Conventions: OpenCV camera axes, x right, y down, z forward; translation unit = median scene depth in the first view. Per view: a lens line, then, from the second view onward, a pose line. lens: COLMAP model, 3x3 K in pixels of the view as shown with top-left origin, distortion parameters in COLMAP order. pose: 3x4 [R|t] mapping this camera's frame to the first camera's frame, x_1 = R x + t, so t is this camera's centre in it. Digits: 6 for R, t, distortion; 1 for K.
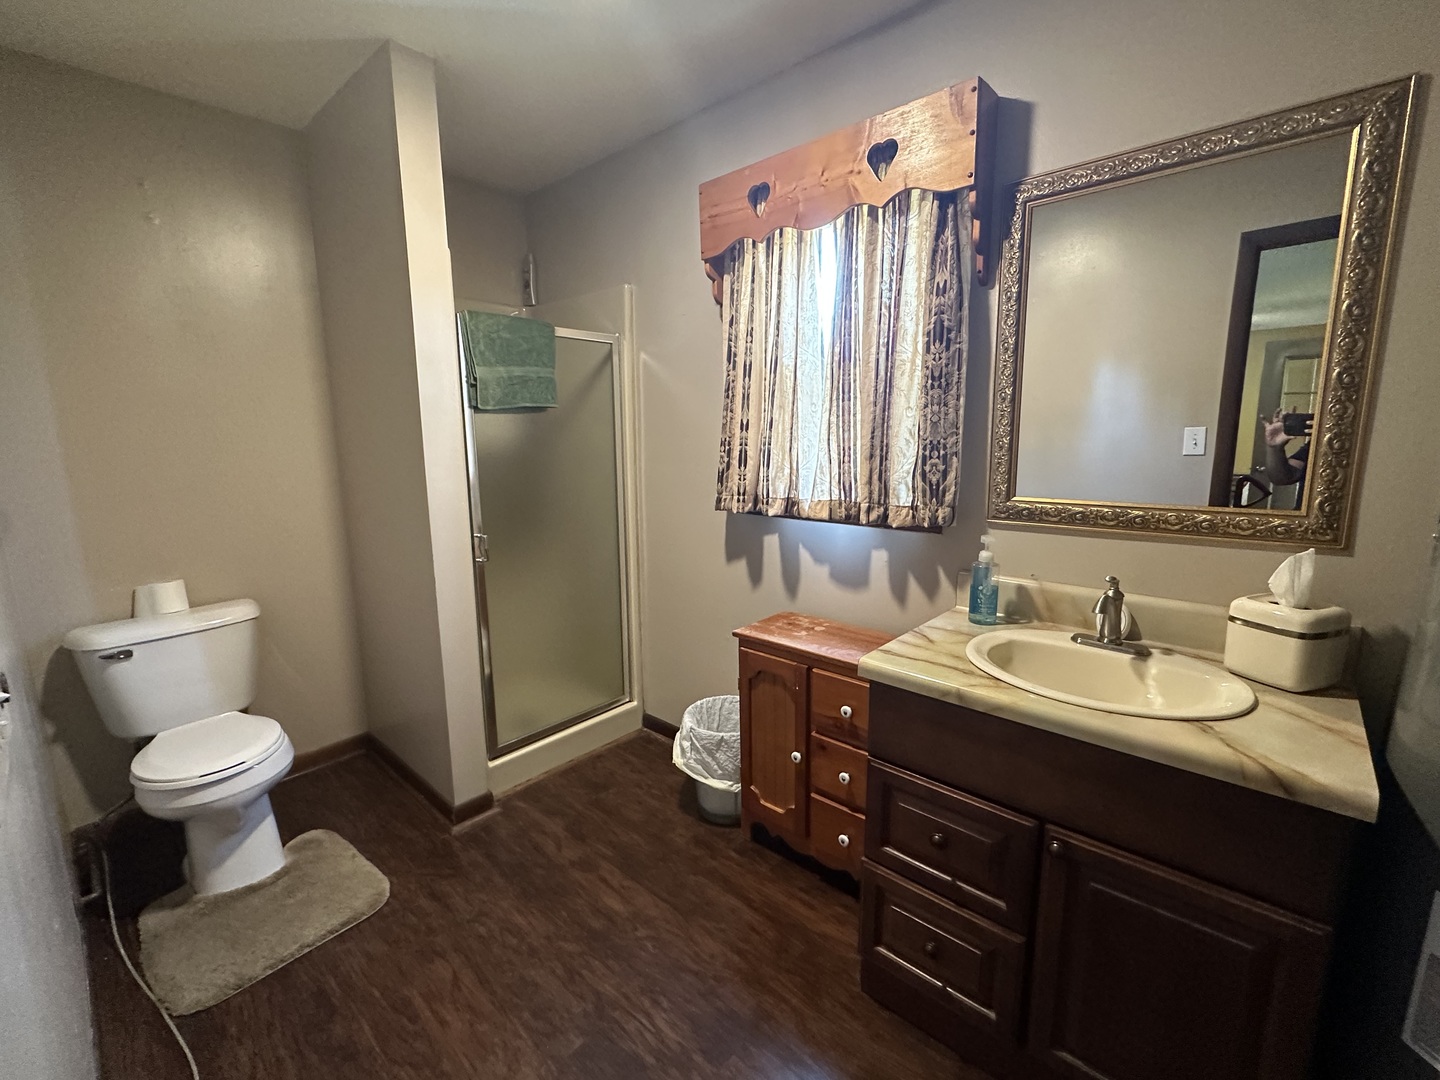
lens RADIAL K [[622.1, 0, 720.0], [0, 622.1, 540.0], [0, 0, 1]] dist [-0.000734, 0.000516]
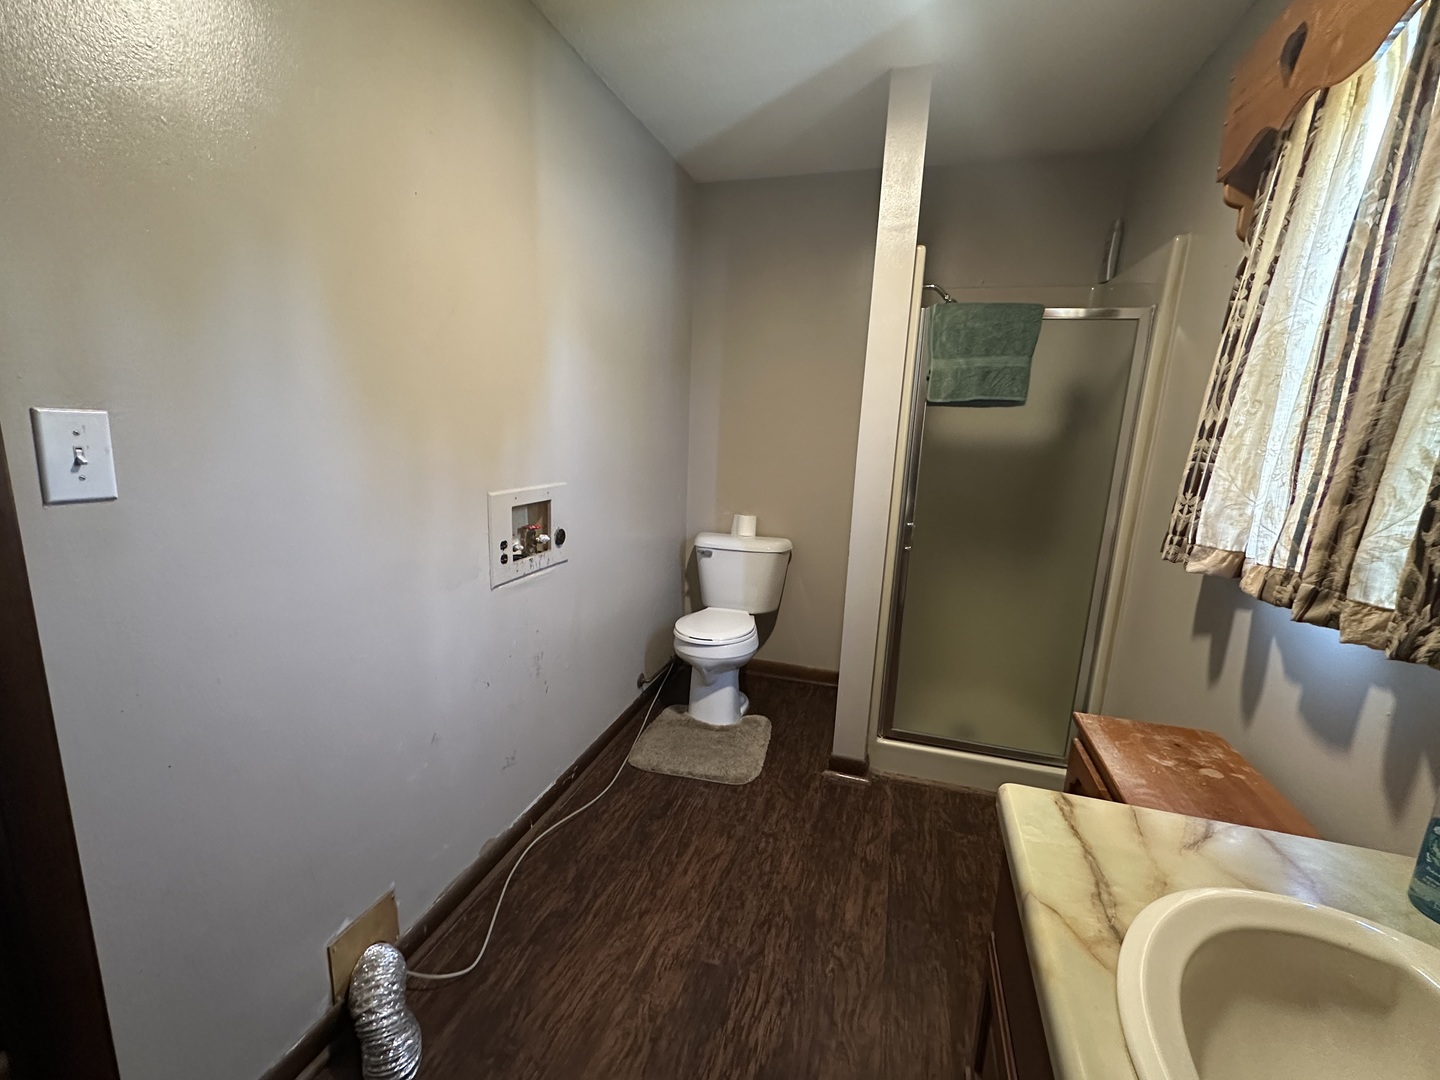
lens RADIAL K [[622.1, 0, 720.0], [0, 622.1, 540.0], [0, 0, 1]] dist [-0.000734, 0.000516]
pose [[0.430806, 0.204107, -0.879060, 0.455495], [-0.197127, 0.971848, 0.129044, -0.062225], [0.880652, 0.117694, 0.458913, 0.295736]]
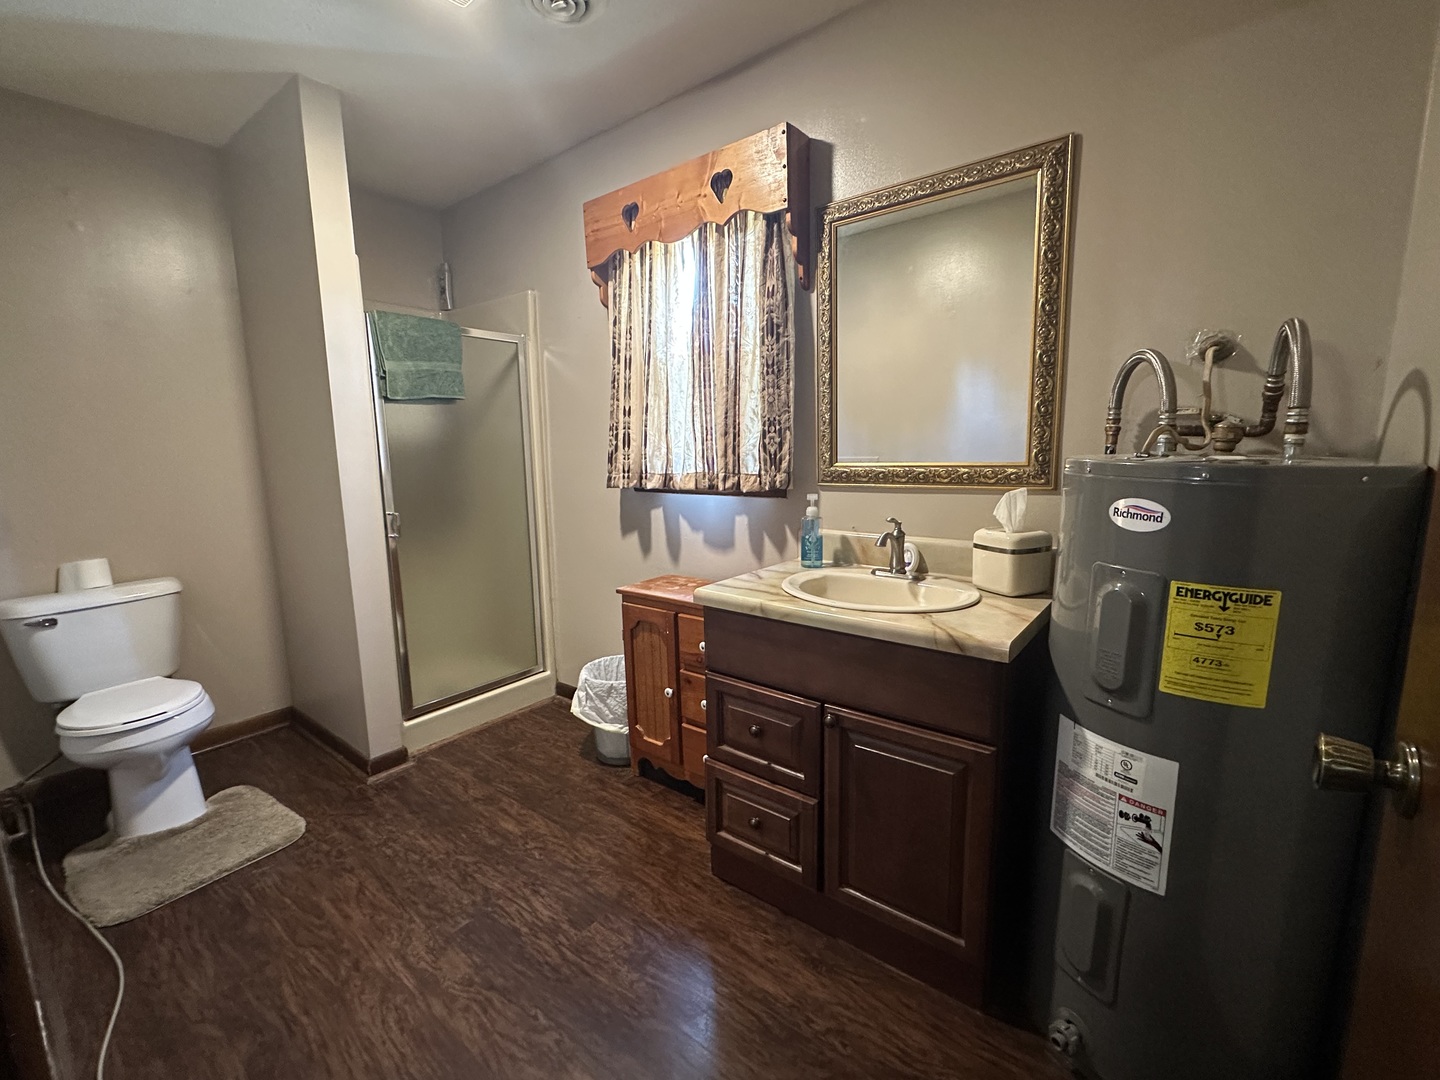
lens RADIAL K [[622.1, 0, 720.0], [0, 622.1, 540.0], [0, 0, 1]] dist [-0.000734, 0.000516]
pose [[0.997531, -0.019660, 0.067419, 0.141445], [0.021028, 0.999586, -0.019636, 0.086810], [-0.067005, 0.021005, 0.997531, -0.166311]]
